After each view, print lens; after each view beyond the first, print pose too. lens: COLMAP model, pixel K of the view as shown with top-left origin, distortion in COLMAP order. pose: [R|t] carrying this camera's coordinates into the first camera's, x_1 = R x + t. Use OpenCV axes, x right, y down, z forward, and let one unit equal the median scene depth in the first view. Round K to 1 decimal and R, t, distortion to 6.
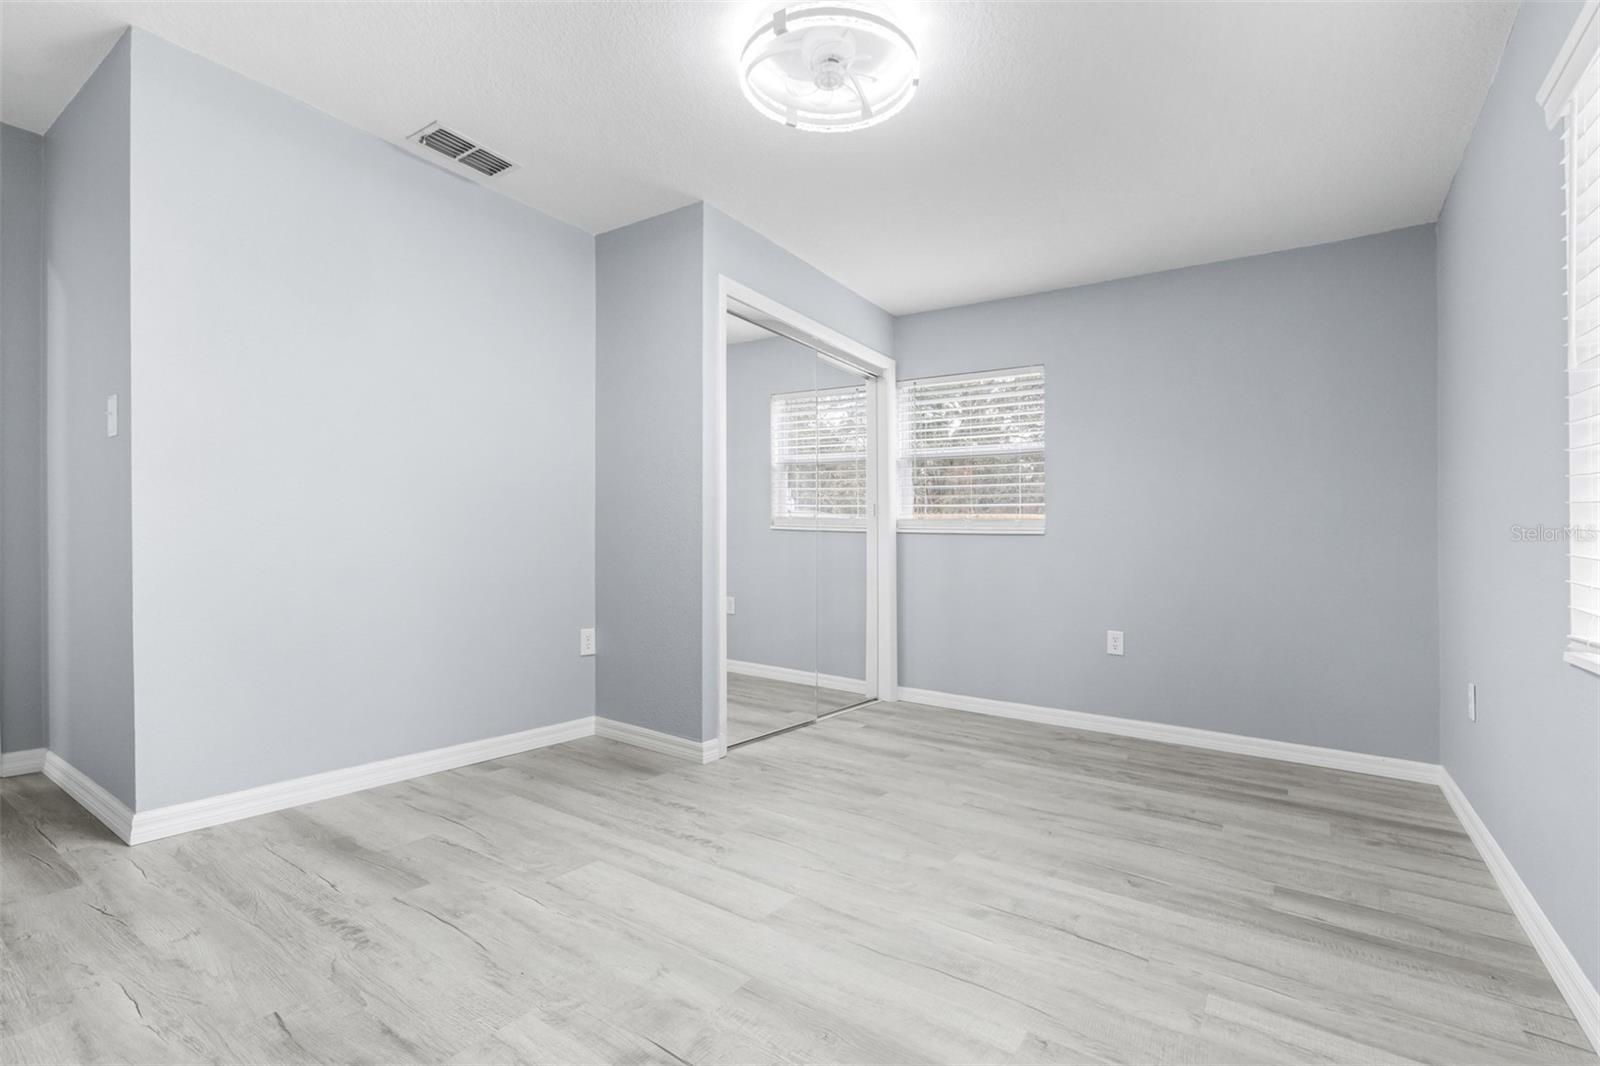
lens RADIAL K [[726.4, 0, 806.8], [0, 726.4, 524.8], [0, 0, 1]] dist [-0.000345, -0.000797]
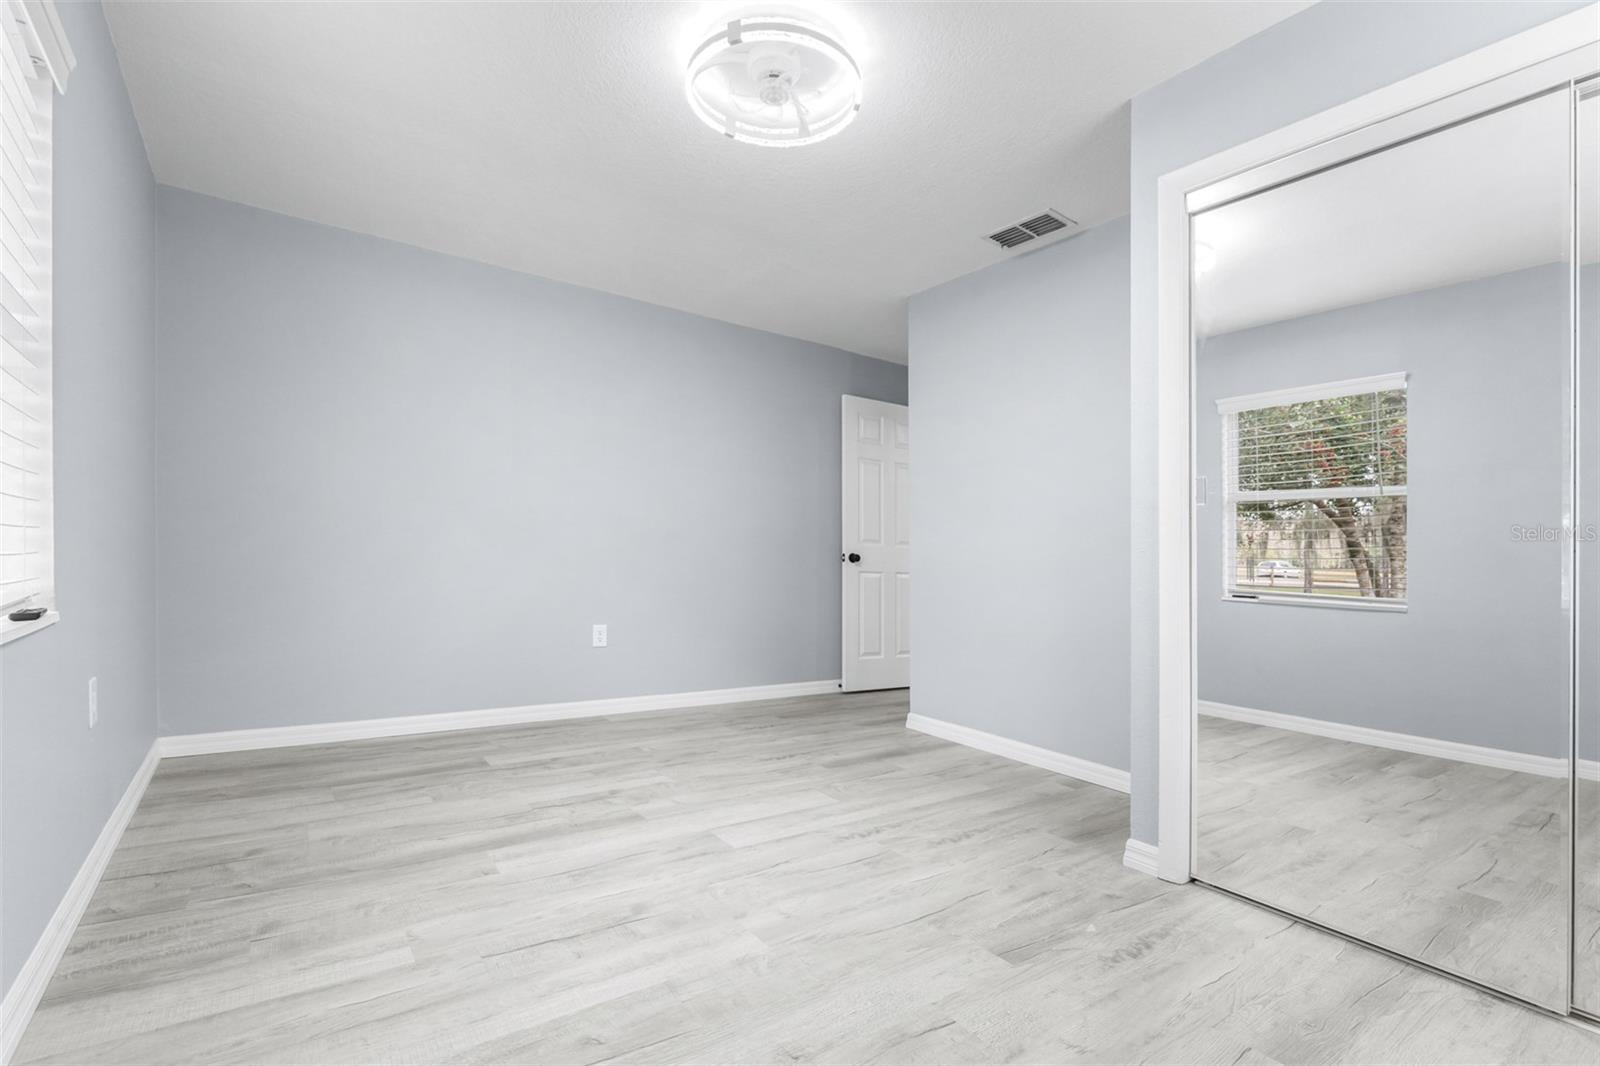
lens RADIAL K [[744.4, 0, 799.2], [0, 744.4, 594.6], [0, 0, 1]] dist [0.002070, 0.000527]
pose [[-0.345100, 0.001606, -0.938565, 1.009859], [-0.014792, 0.999865, 0.007150, 0.076097], [0.938449, 0.016351, -0.345030, 1.387975]]
